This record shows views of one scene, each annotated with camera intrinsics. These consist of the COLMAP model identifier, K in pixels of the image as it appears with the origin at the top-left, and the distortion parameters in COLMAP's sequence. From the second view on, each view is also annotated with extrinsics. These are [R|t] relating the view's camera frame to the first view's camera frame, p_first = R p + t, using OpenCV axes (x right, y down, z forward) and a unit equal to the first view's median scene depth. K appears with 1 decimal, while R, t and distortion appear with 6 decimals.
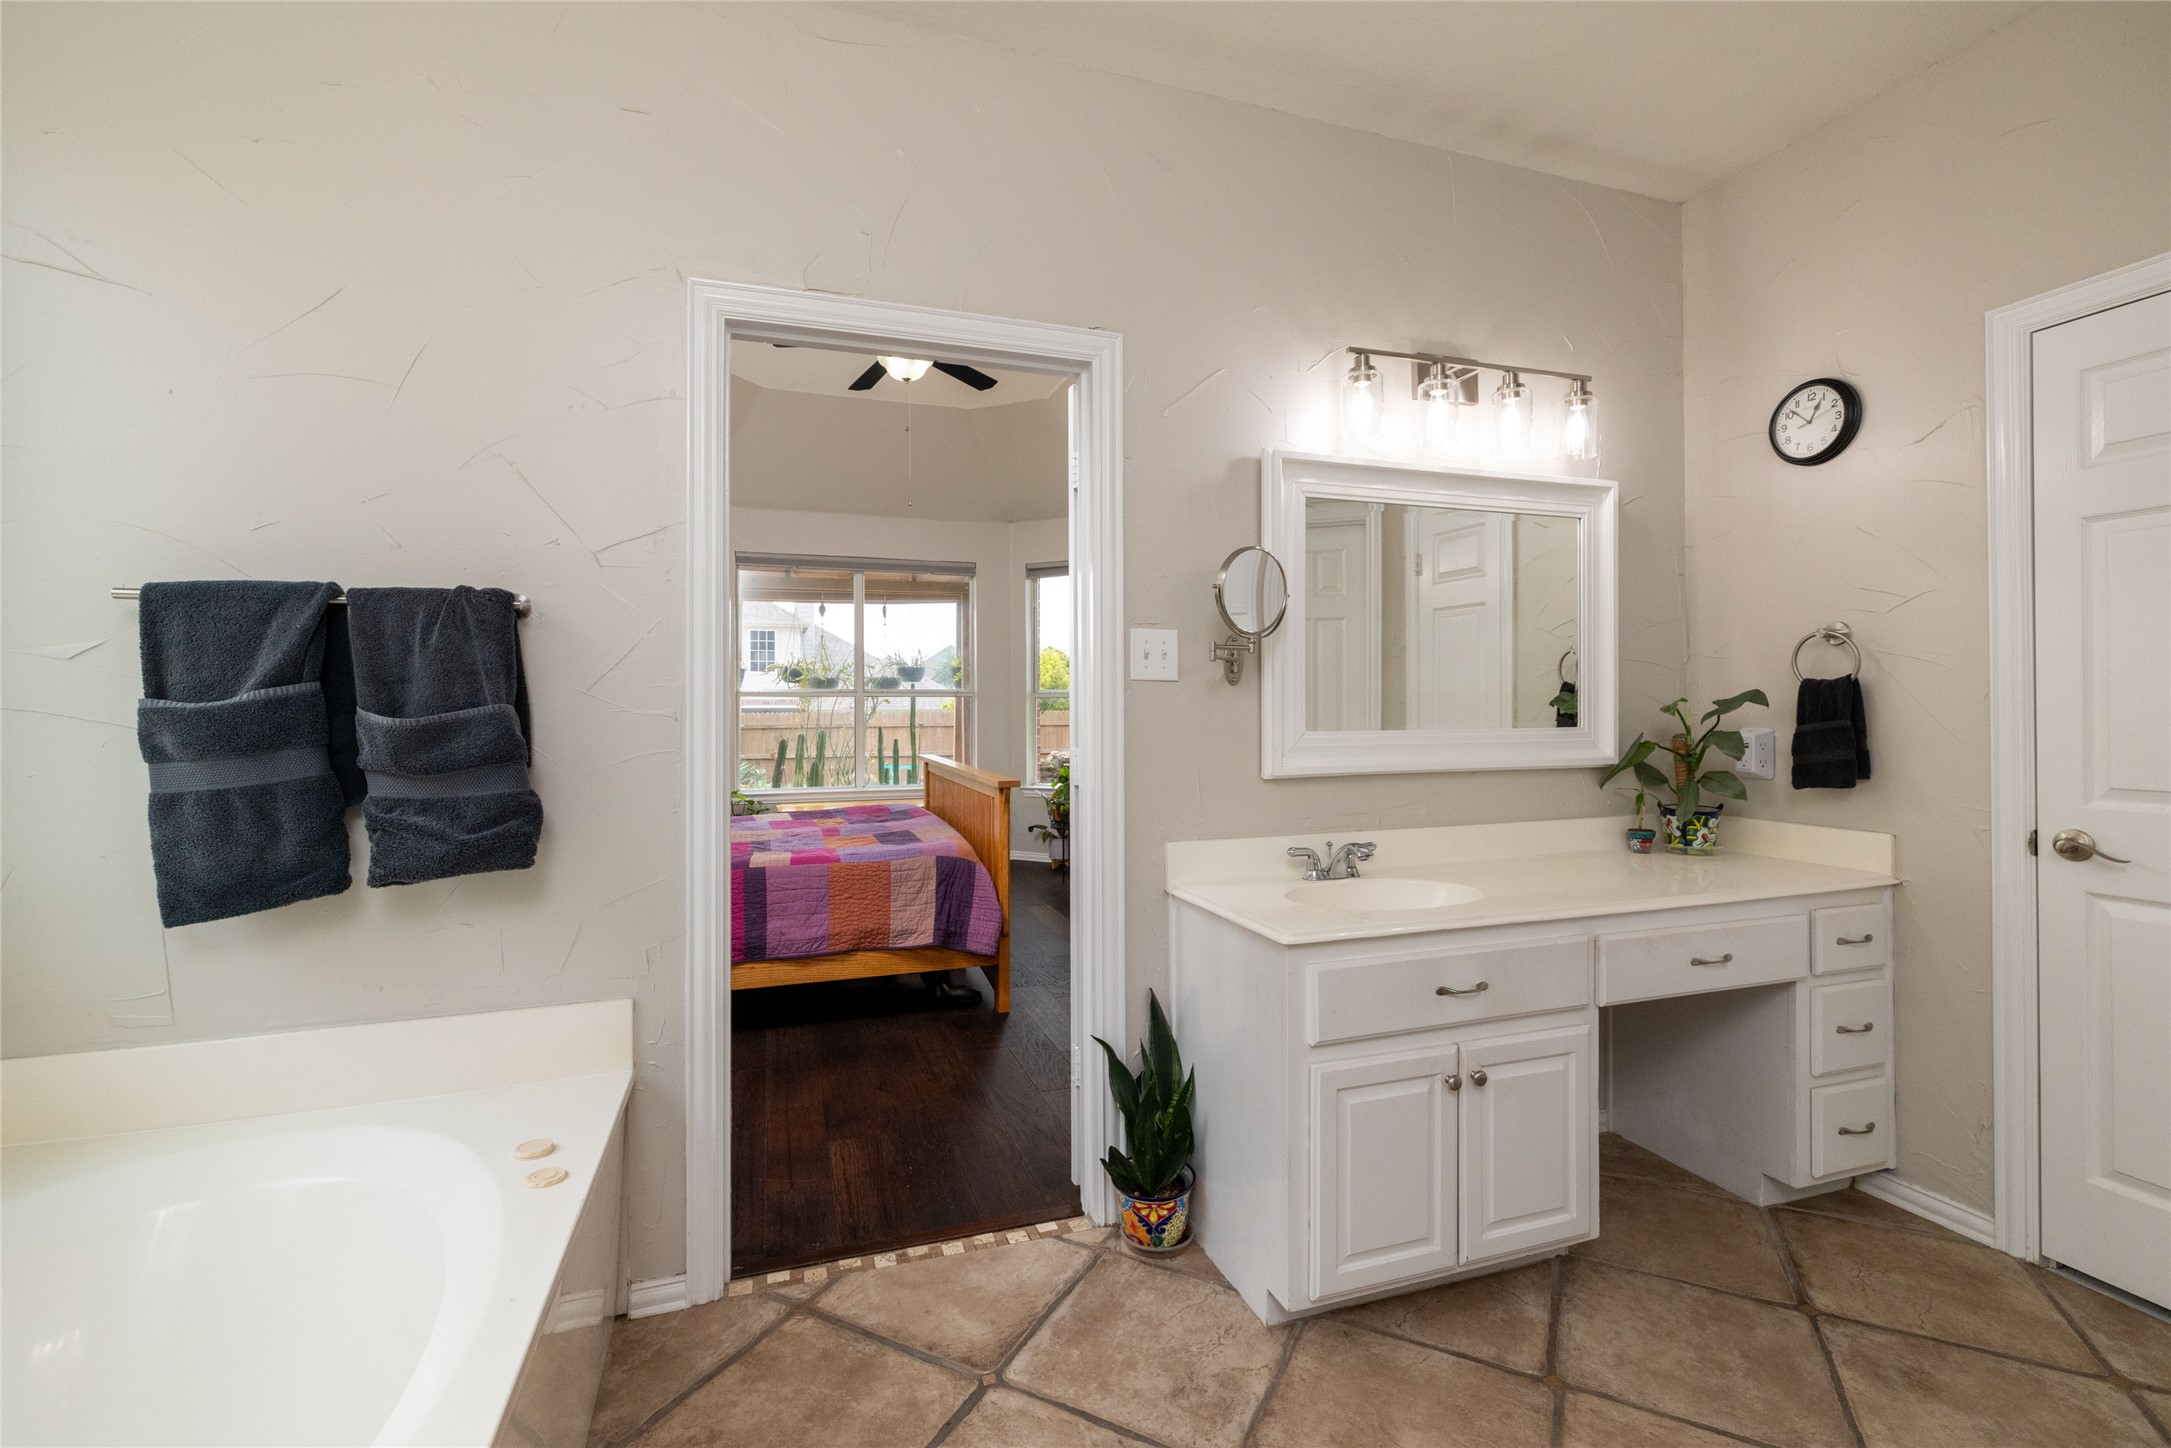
lens RADIAL K [[927.8, 0, 1079.5], [0, 927.8, 721.5], [0, 0, 1]] dist [0.010406, -0.000115]
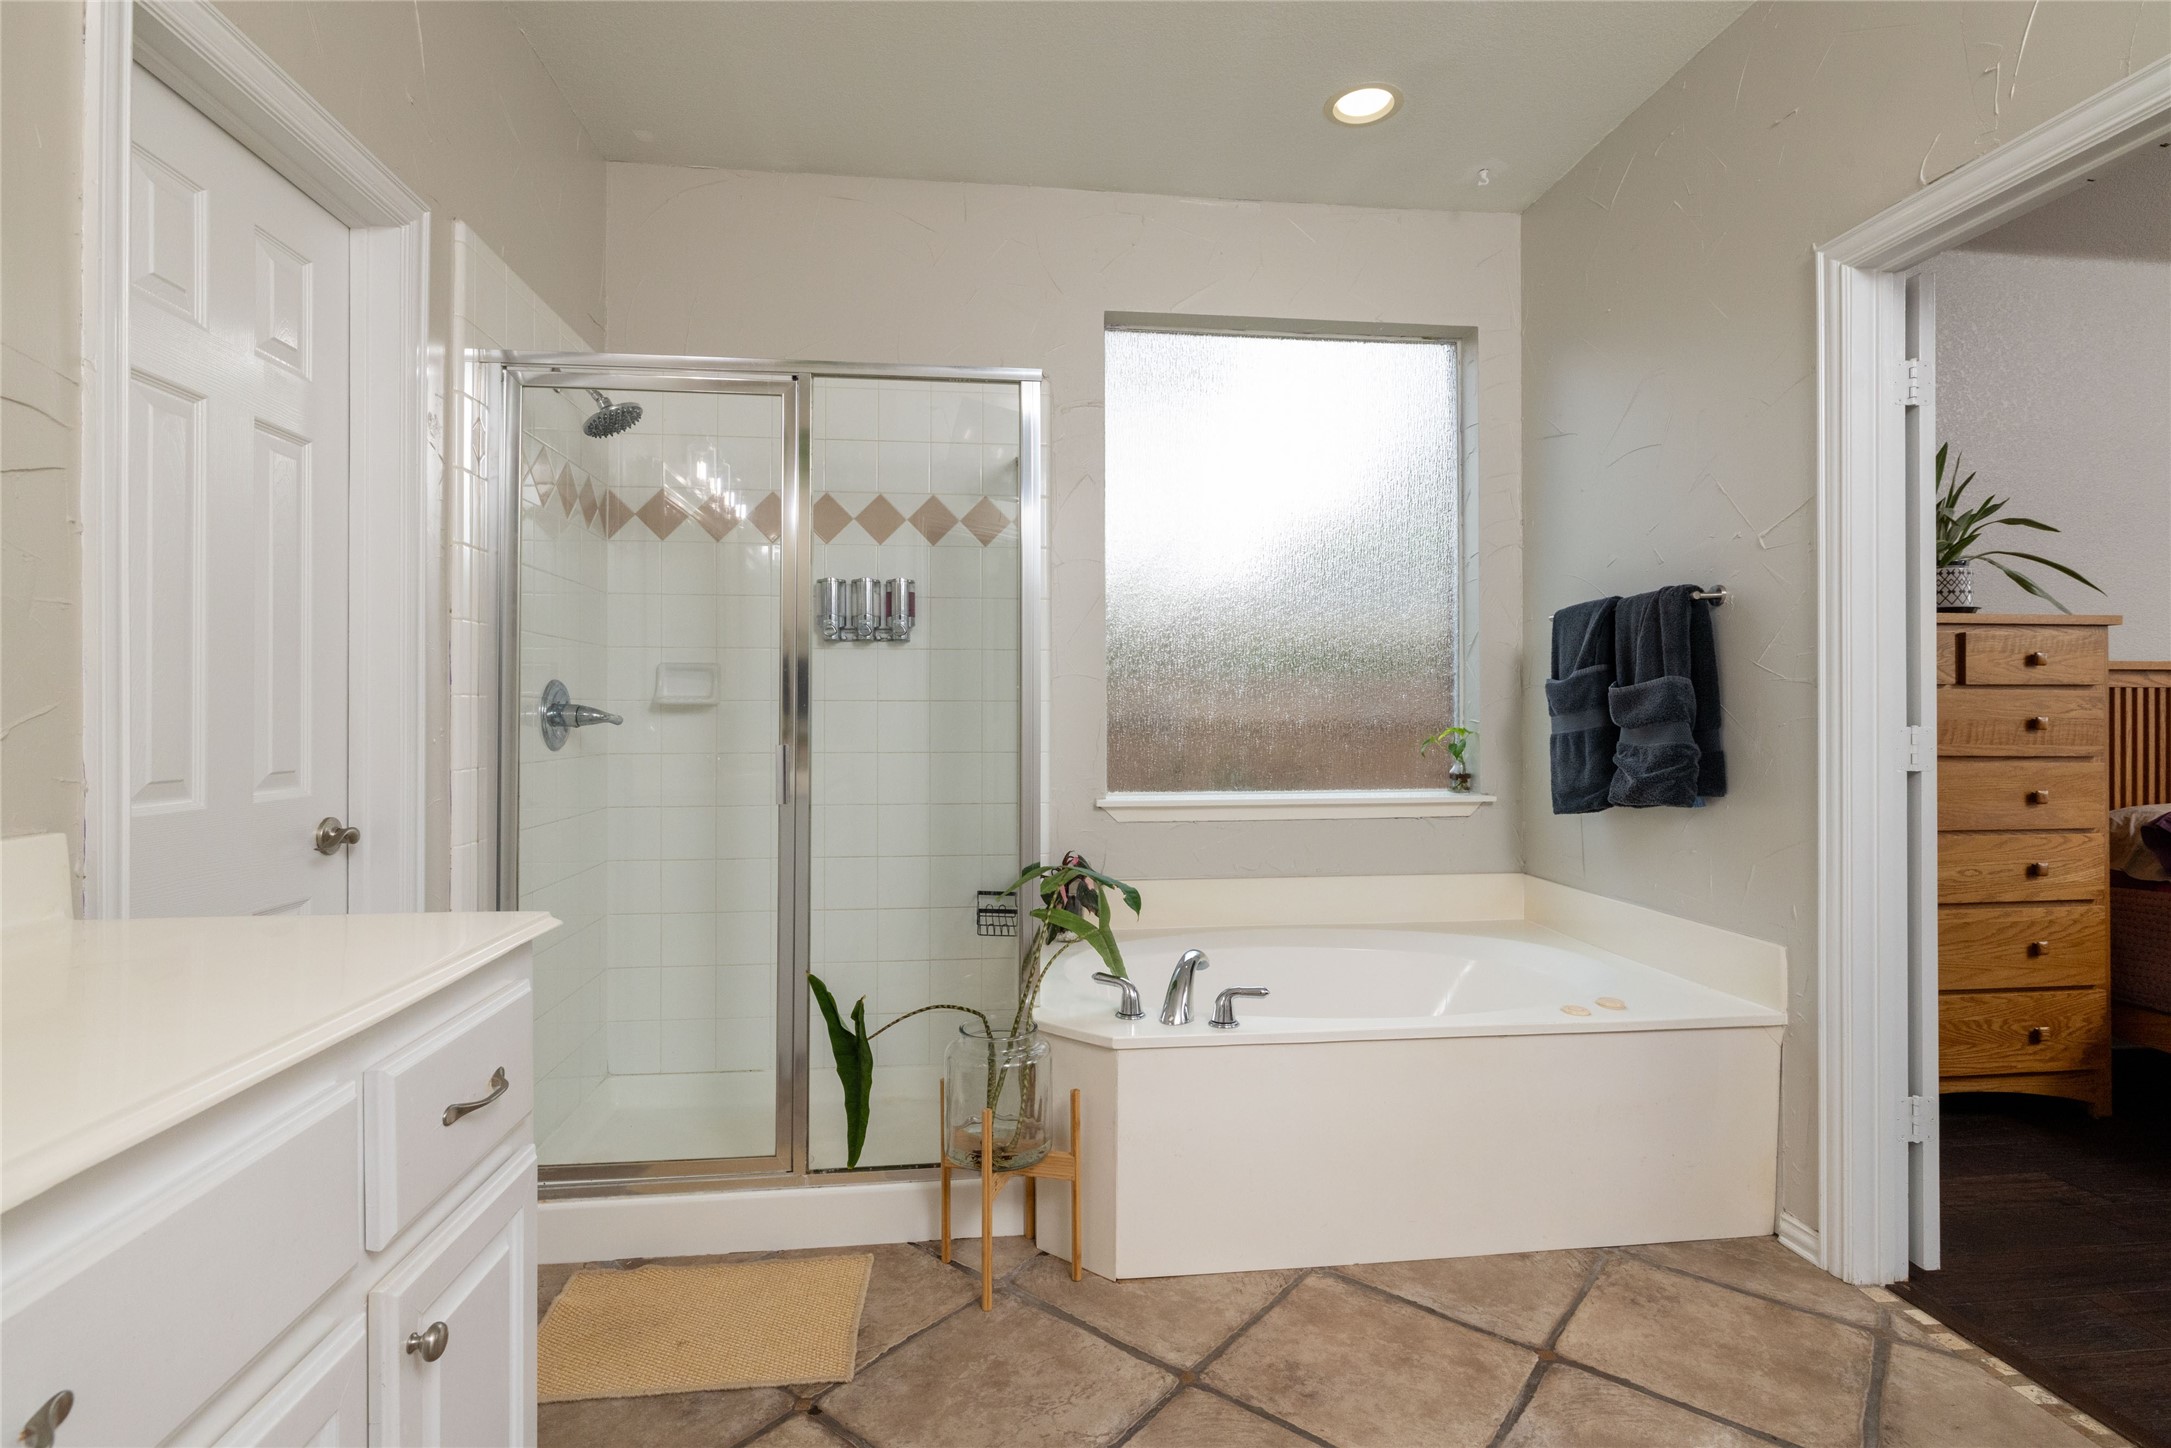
lens RADIAL K [[1056.4, 0, 1080.8], [0, 1056.4, 707.7], [0, 0, 1]] dist [-0.000591, -0.001002]
pose [[-0.206662, 0.006079, -0.978394, 0.941083], [-0.001872, 0.999976, 0.006608, 0.016591], [0.978411, 0.003198, -0.206646, 0.492120]]
